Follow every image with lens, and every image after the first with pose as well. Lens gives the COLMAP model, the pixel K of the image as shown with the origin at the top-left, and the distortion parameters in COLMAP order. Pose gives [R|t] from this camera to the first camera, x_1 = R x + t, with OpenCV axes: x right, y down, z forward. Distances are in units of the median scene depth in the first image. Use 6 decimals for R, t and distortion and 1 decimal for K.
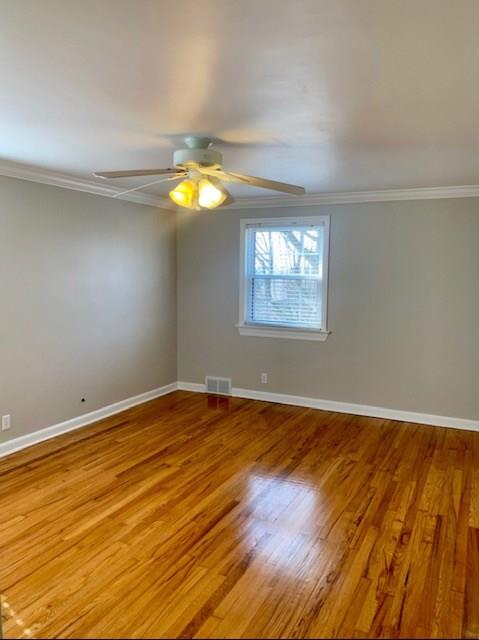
lens RADIAL K [[487.3, 0, 239.5], [0, 487.3, 320.0], [0, 0, 1]] dist [-0.001449, -0.000618]
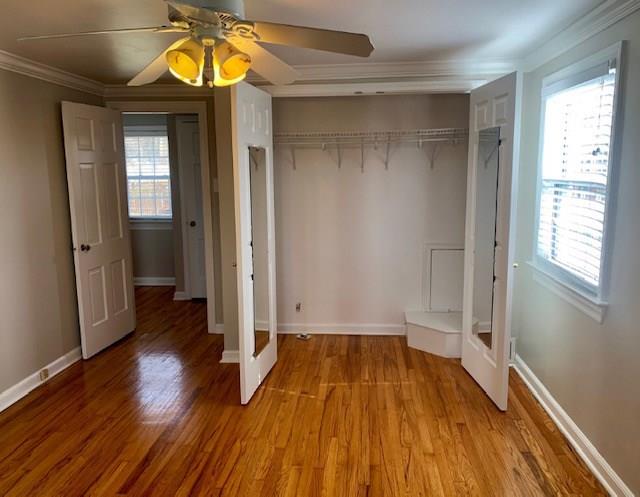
lens RADIAL K [[510.4, 0, 320.0], [0, 510.4, 248.5], [0, 0, 1]] dist [-0.001211, -0.001791]
pose [[-0.930219, 0.053069, -0.363148, 0.040471], [-0.040637, 0.968513, 0.245626, -0.197220], [0.364748, 0.243243, -0.898772, 1.800470]]
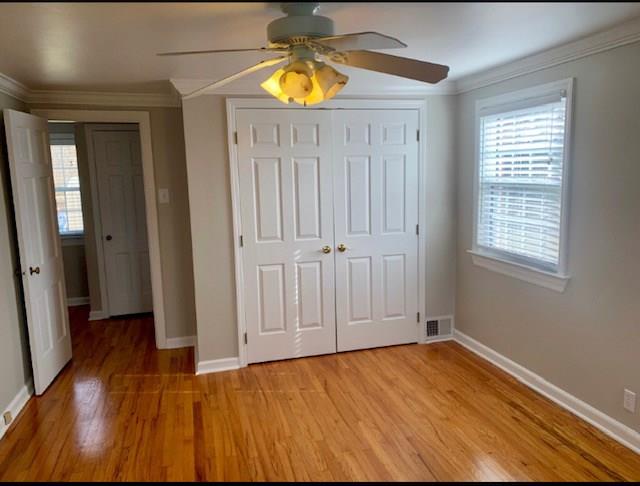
lens RADIAL K [[495.6, 0, 320.0], [0, 495.6, 243.0], [0, 0, 1]] dist [-0.002727, 0.001876]
pose [[-0.750243, 0.104980, -0.652774, 0.407188], [-0.051327, 0.975087, 0.215805, -0.195008], [0.659167, 0.195411, -0.726164, 1.638726]]
